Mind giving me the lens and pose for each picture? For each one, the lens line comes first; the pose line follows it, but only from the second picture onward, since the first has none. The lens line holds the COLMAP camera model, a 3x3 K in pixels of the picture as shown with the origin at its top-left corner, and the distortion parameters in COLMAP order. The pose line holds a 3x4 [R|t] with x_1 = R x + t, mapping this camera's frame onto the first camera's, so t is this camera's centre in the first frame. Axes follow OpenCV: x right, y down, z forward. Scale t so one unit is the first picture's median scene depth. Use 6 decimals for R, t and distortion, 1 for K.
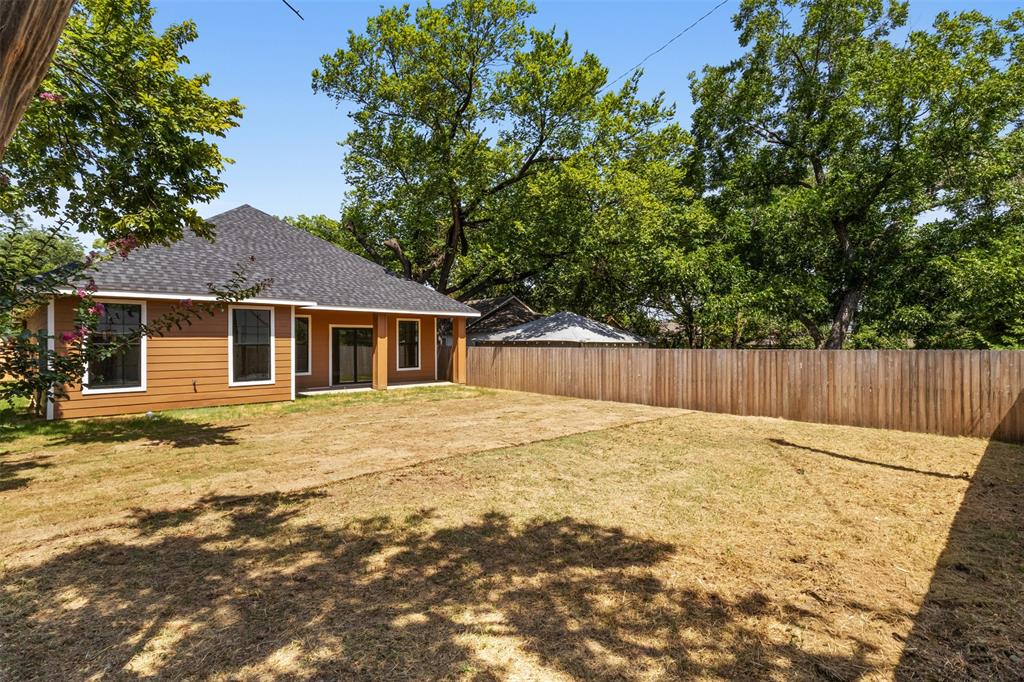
lens RADIAL K [[525.5, 0, 516.3], [0, 525.5, 343.1], [0, 0, 1]] dist [0.000290, 0.000365]
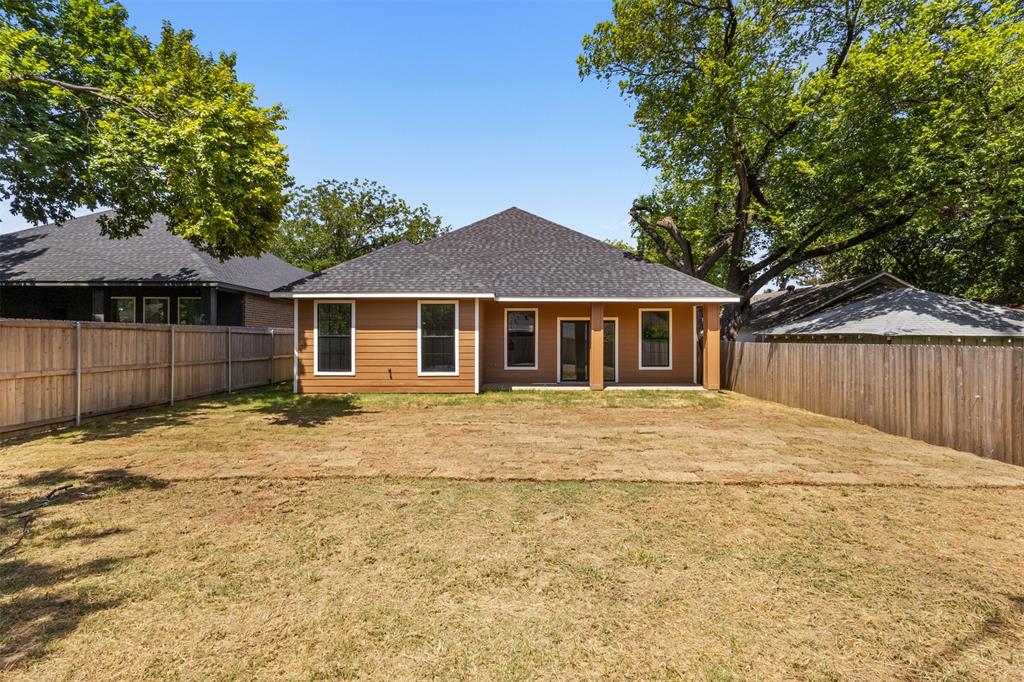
lens RADIAL K [[525.5, 0, 512.7], [0, 525.5, 339.7], [0, 0, 1]] dist [0.000290, 0.000365]
pose [[0.697351, 0.003125, -0.716723, 0.278807], [-0.004674, 0.999989, -0.000188, 0.005778], [0.716715, 0.003481, 0.697358, 0.289972]]
